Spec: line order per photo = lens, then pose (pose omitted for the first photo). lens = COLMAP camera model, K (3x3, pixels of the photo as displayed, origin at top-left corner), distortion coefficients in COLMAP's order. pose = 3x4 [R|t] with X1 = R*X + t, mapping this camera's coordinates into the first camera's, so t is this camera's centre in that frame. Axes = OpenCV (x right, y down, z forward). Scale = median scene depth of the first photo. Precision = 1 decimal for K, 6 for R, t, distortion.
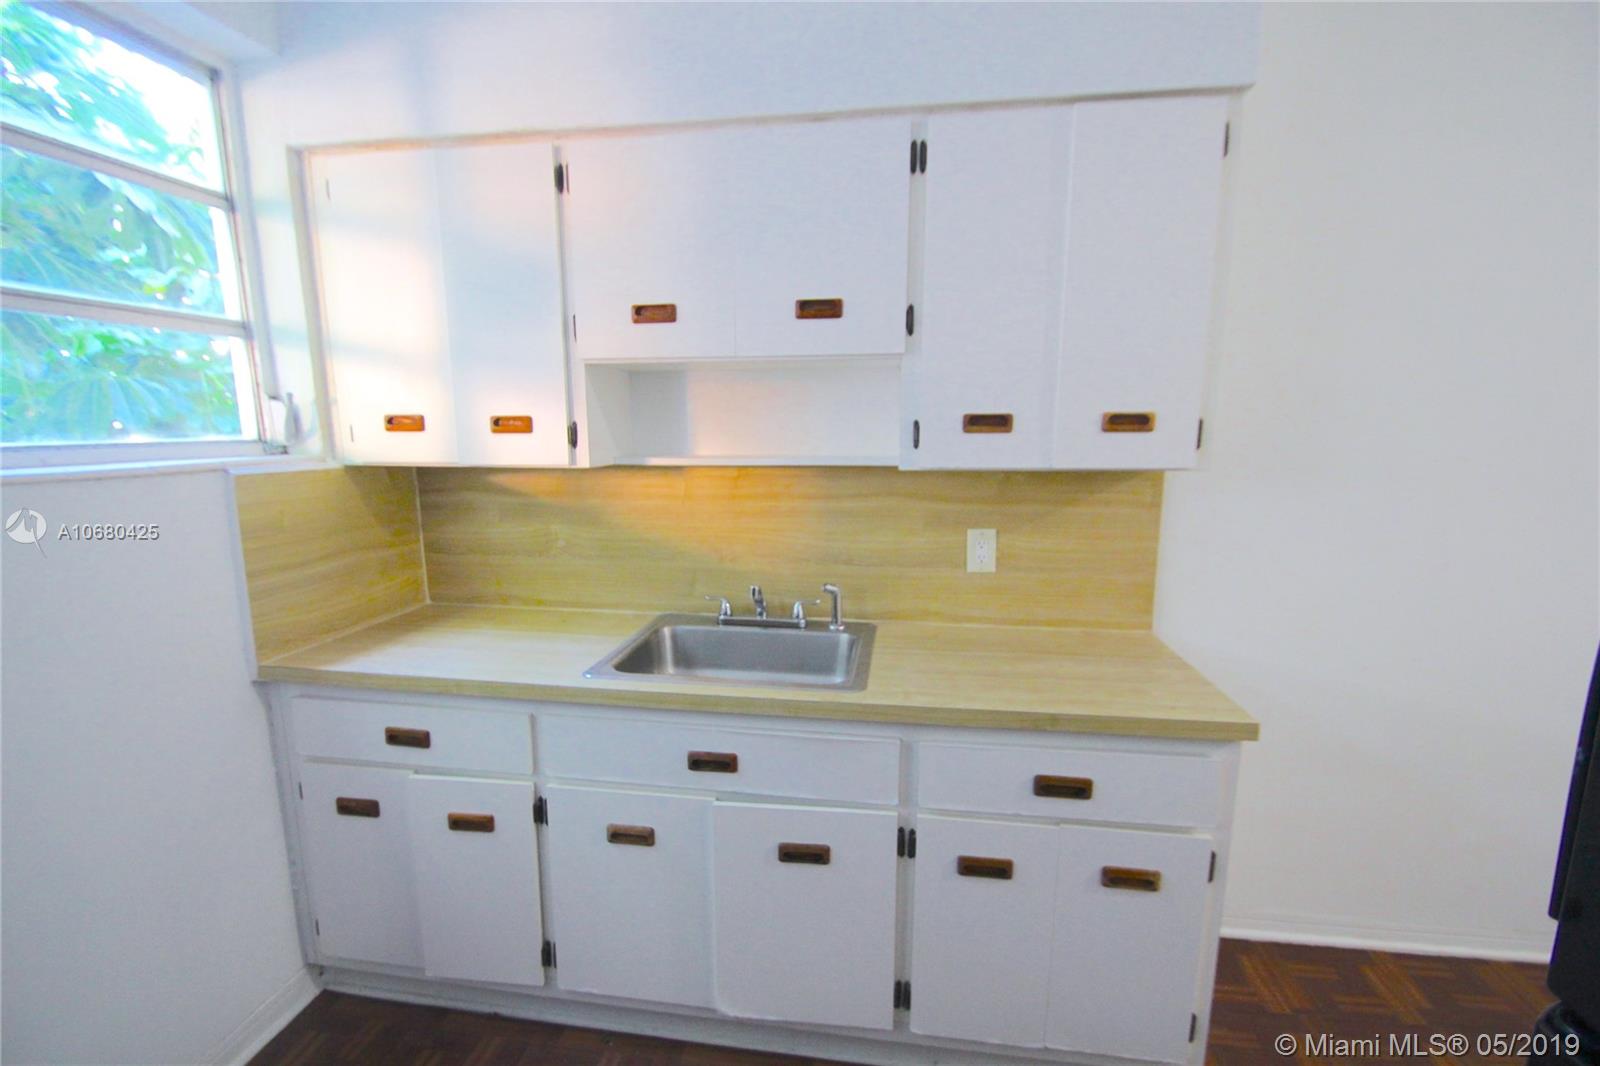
lens RADIAL K [[741.5, 0, 789.3], [0, 741.5, 559.2], [0, 0, 1]] dist [0.018349, -0.017793]
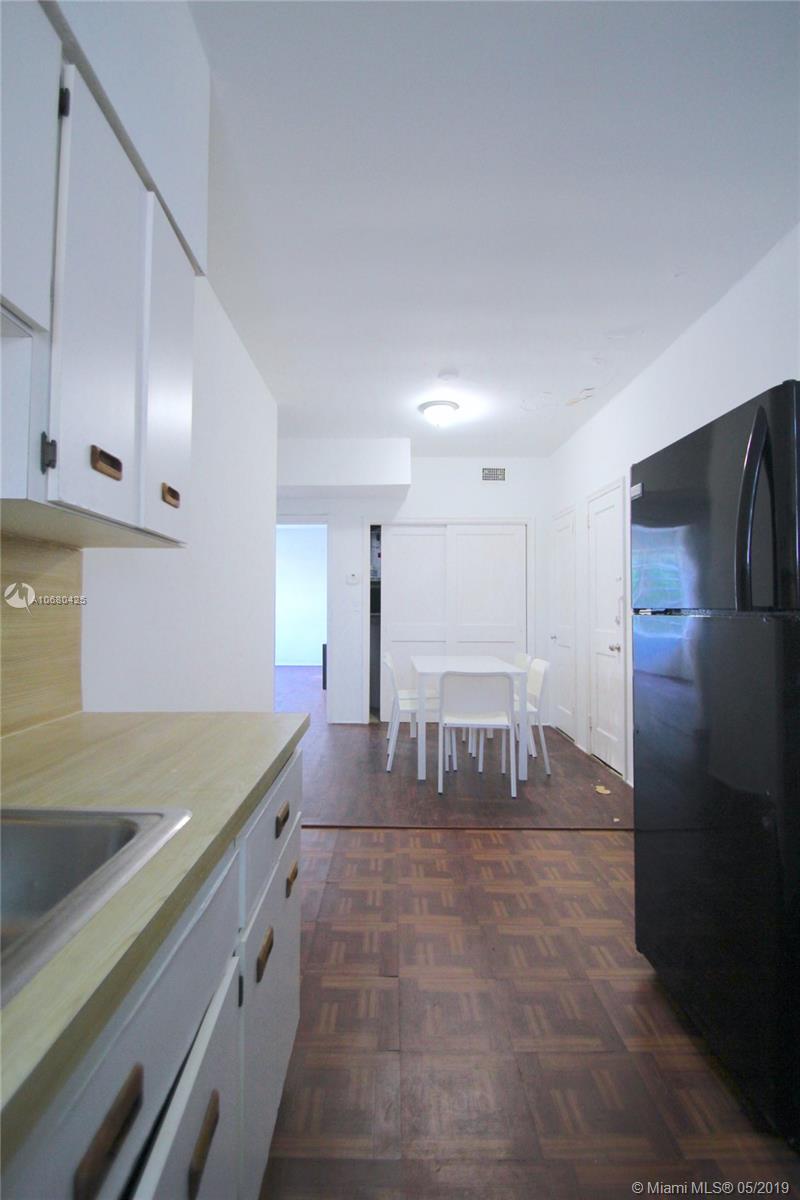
lens RADIAL K [[556.0, 0, 392.6], [0, 556.0, 588.2], [0, 0, 1]] dist [0.020472, -0.023010]
pose [[-0.157598, 0.038933, 0.986736, -0.343782], [0.168313, 0.985660, -0.012008, 0.013089], [-0.973054, 0.164188, -0.161891, 0.701710]]
